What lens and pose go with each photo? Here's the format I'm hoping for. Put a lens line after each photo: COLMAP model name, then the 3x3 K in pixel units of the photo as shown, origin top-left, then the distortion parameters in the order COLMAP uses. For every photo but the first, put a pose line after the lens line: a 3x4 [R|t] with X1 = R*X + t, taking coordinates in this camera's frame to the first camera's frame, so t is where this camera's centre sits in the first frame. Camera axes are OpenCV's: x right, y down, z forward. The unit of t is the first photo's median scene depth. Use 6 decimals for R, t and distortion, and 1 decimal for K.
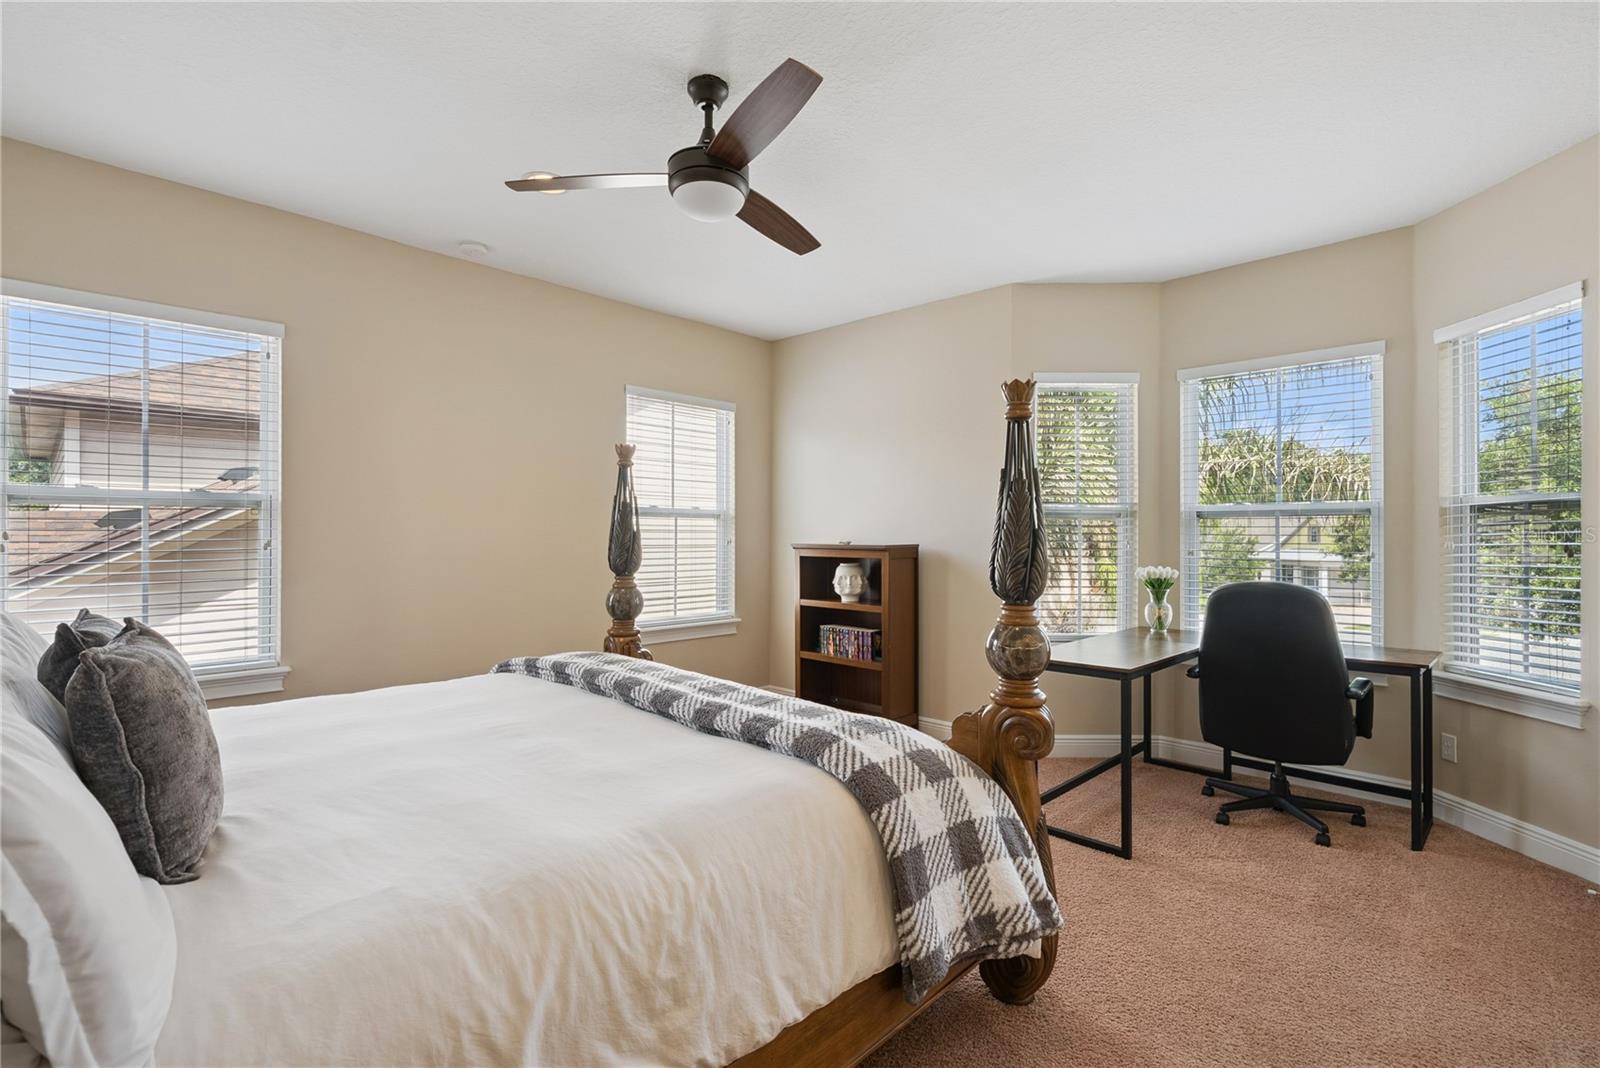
lens RADIAL K [[732.7, 0, 807.1], [0, 732.7, 525.4], [0, 0, 1]] dist [-0.004108, 0.000931]
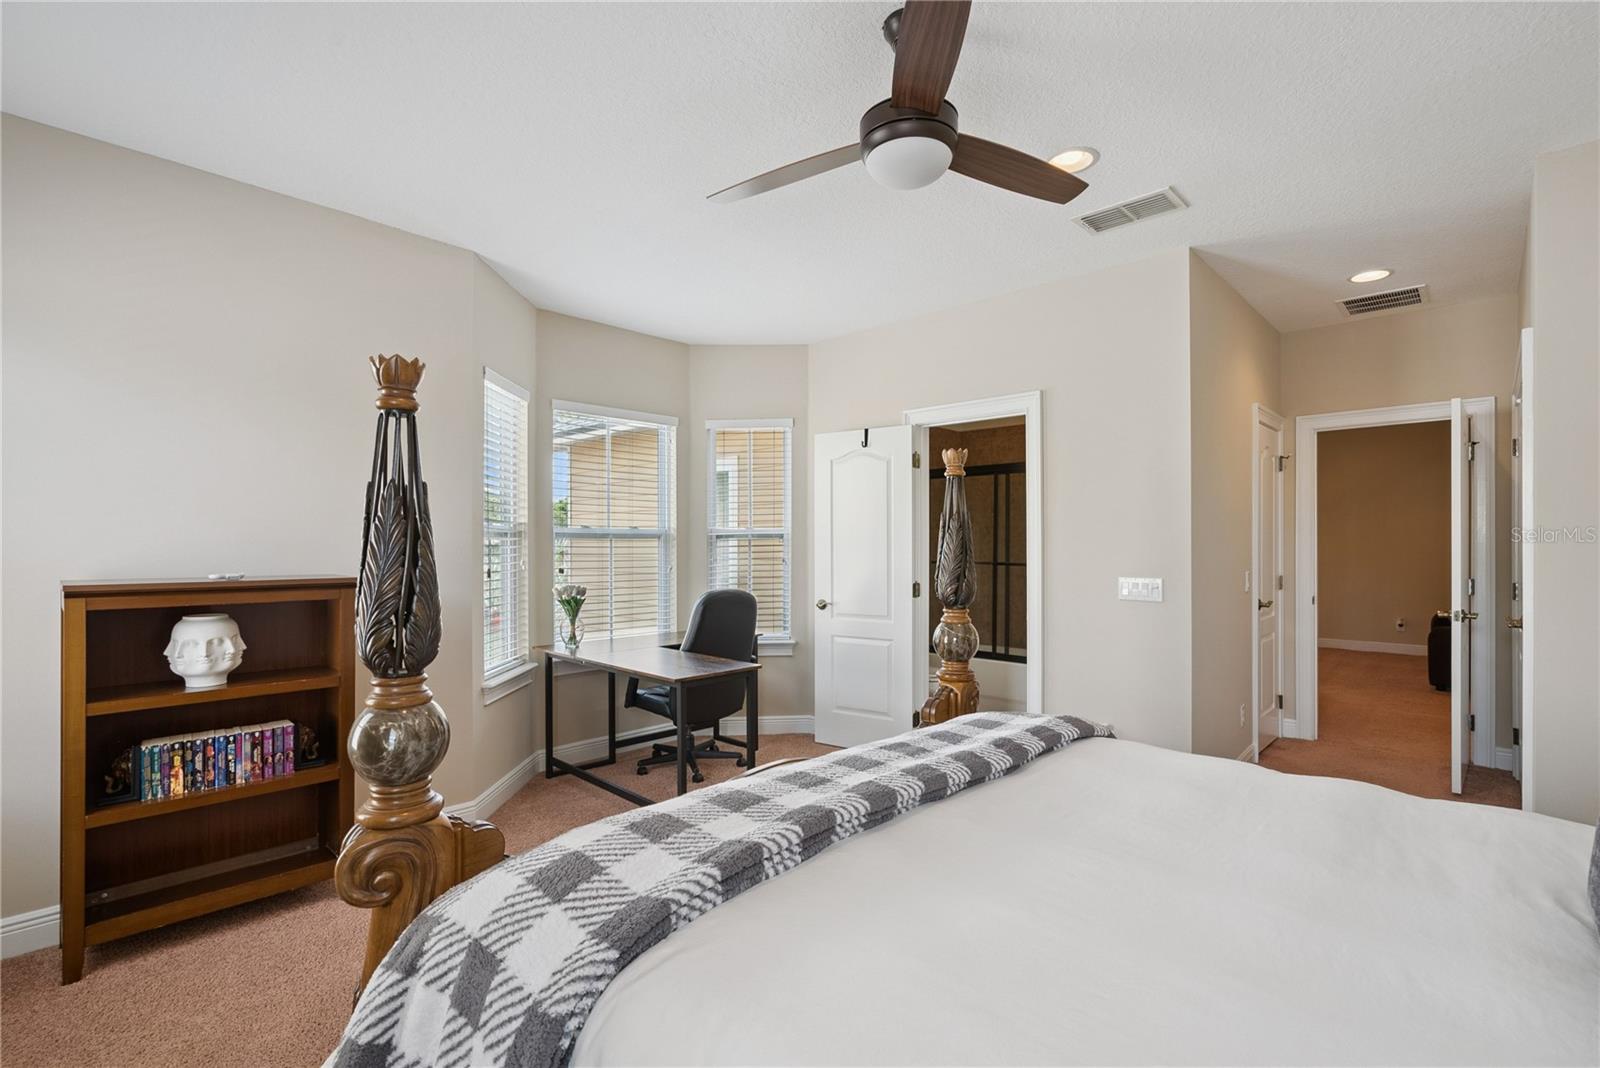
lens RADIAL K [[732.7, 0, 811.9], [0, 732.7, 540.0], [0, 0, 1]] dist [-0.004108, 0.000931]
pose [[-0.024967, 0.005614, 0.999673, -0.494284], [-0.017180, 0.999834, -0.006044, -0.006765], [-0.999541, -0.017325, -0.024866, 0.576816]]
